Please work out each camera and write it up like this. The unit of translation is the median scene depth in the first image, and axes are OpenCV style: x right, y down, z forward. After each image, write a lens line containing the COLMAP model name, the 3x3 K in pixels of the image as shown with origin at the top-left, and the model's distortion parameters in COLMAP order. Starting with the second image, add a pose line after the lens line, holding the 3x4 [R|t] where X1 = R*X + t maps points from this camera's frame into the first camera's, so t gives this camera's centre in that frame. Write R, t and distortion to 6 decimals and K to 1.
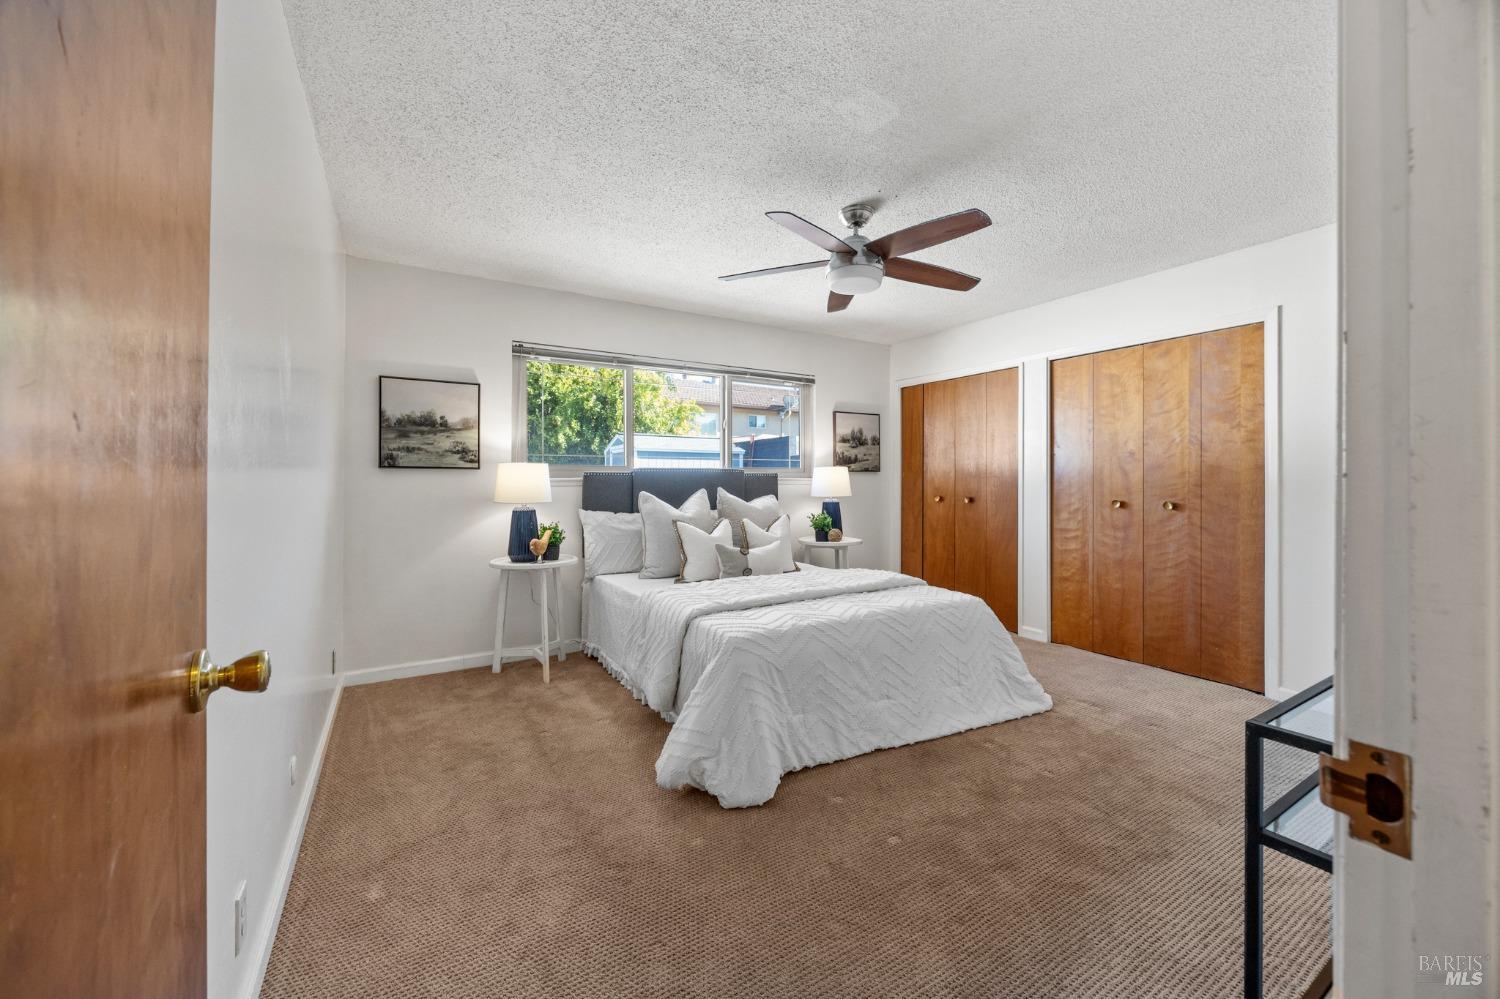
lens RADIAL K [[573.9, 0, 748.1], [0, 573.9, 489.6], [0, 0, 1]] dist [0.000766, -0.000025]
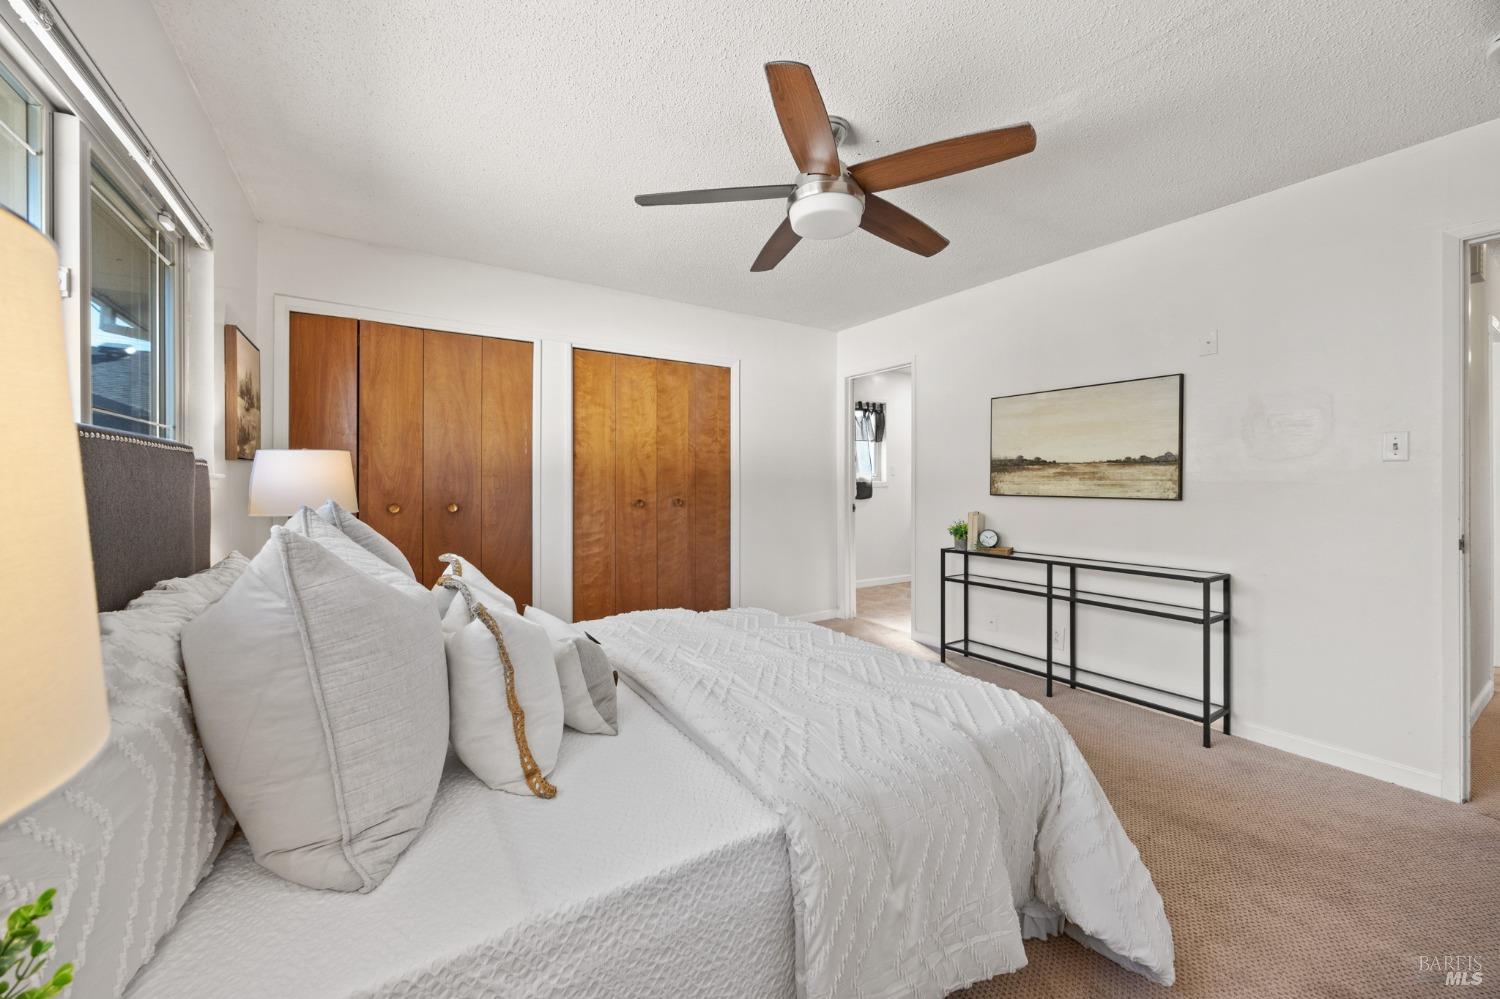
lens RADIAL K [[573.9, 0, 744.4], [0, 573.9, 477.1], [0, 0, 1]] dist [0.000766, -0.000025]
pose [[-0.018671, 0.003477, 0.999820, -0.417689], [0.010394, 0.999941, -0.003283, -0.017759], [-0.999772, 0.010331, -0.018706, 0.829152]]
